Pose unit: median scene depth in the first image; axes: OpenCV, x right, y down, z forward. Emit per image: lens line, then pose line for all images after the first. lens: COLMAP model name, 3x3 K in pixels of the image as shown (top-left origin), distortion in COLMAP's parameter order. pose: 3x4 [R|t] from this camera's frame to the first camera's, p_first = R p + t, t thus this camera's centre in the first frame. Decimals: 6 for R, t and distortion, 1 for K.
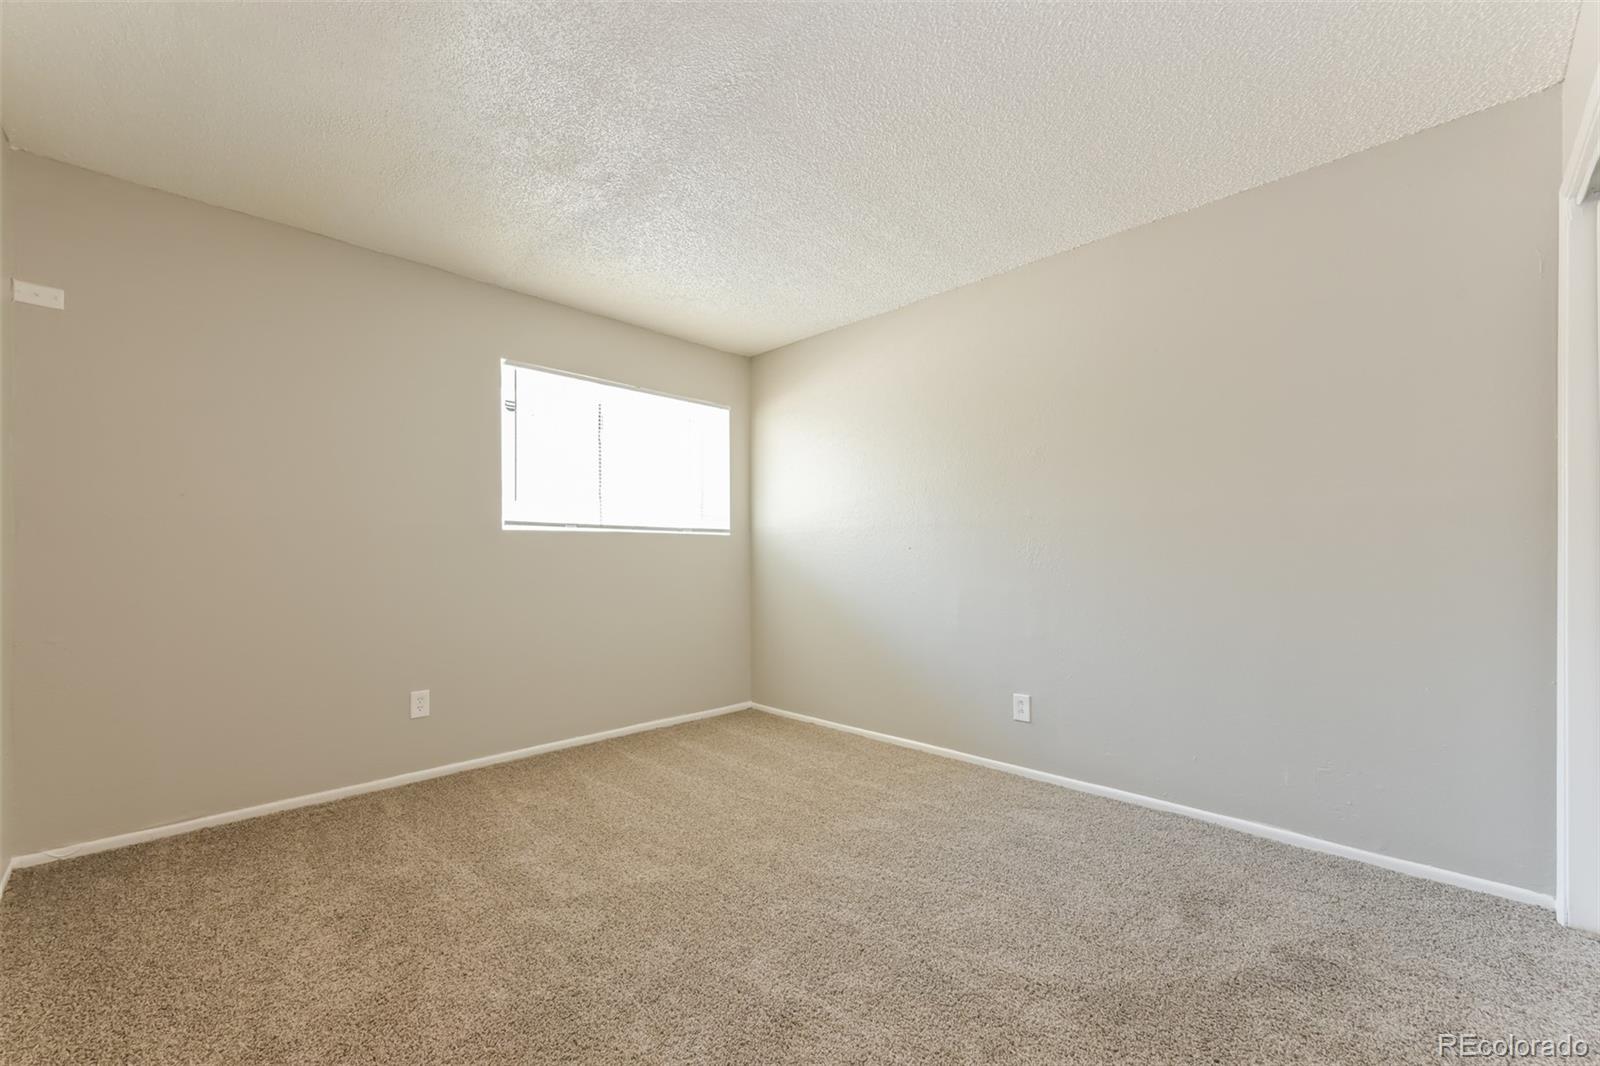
lens RADIAL K [[633.4, 0, 803.2], [0, 633.4, 546.7], [0, 0, 1]] dist [-0.001165, 0.000029]
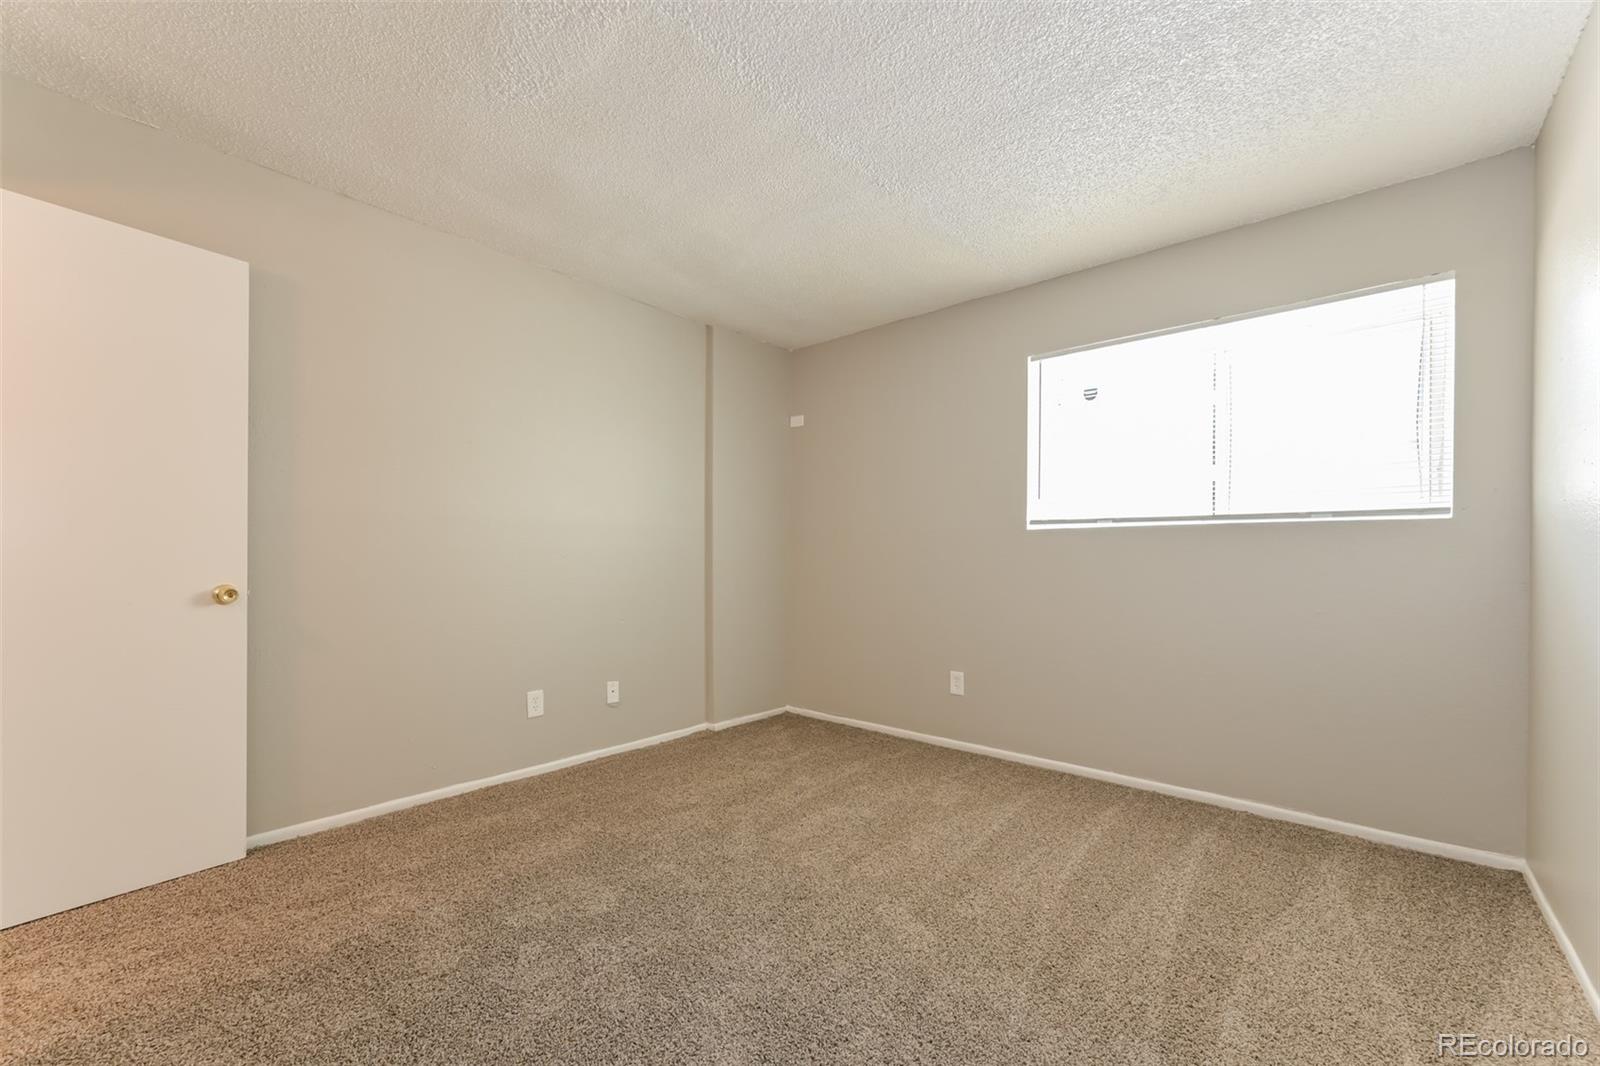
lens RADIAL K [[630.7, 0, 803.0], [0, 630.7, 563.4], [0, 0, 1]] dist [-0.000083, -0.000008]
pose [[0.081305, -0.000351, -0.996689, 0.478776], [-0.001503, 0.999999, -0.000475, 0.027143], [0.996688, 0.001537, 0.081305, 0.567835]]
